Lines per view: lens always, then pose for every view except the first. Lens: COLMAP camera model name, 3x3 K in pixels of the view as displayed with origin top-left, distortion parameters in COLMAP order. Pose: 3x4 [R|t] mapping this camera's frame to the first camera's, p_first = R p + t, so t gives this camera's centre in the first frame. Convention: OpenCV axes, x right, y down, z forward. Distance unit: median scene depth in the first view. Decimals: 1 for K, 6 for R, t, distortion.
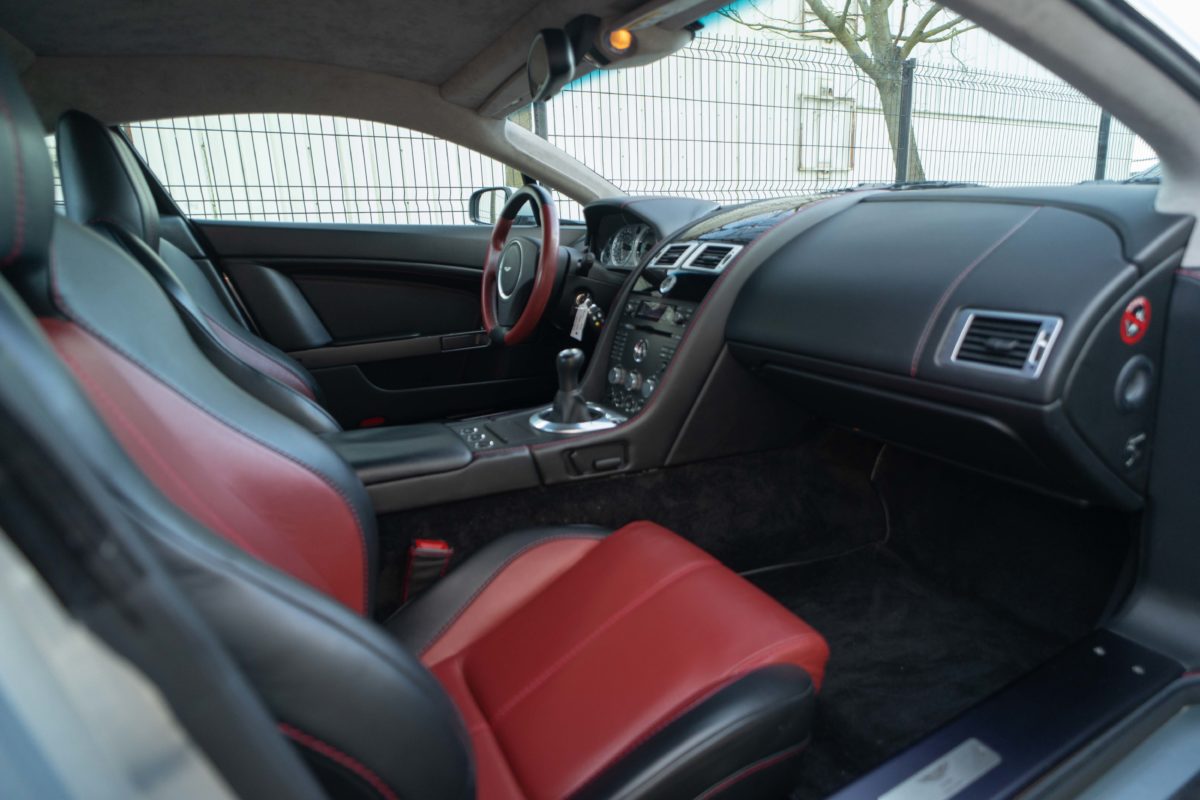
lens RADIAL K [[637.3, 0, 599.1], [0, 637.3, 416.5], [0, 0, 1]] dist [-0.011830, -0.000797]
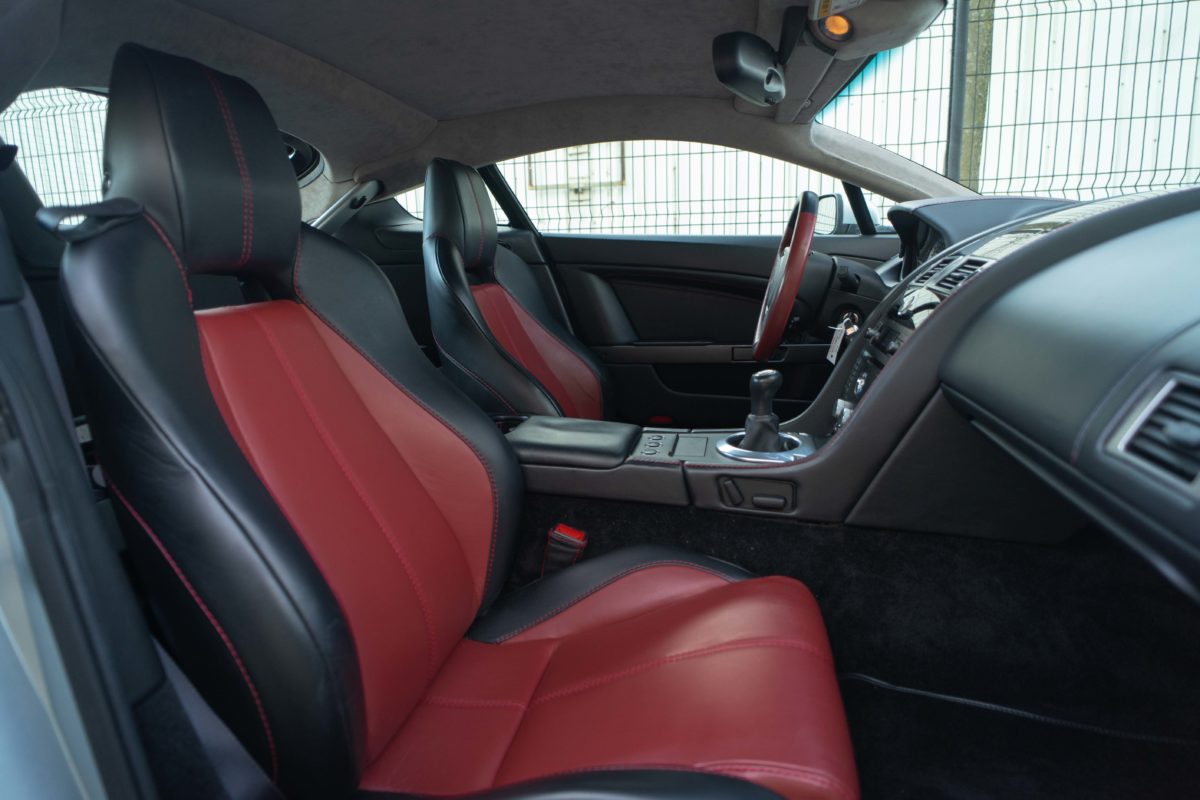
lens RADIAL K [[653.2, 0, 600.0], [0, 653.2, 400.0], [0, 0, 1]] dist [-0.007646, -0.000976]
pose [[0.756823, 0.147090, -0.636854, 0.324313], [-0.175166, 0.984352, 0.019186, -0.034652], [0.629711, 0.097035, 0.770745, 0.118072]]
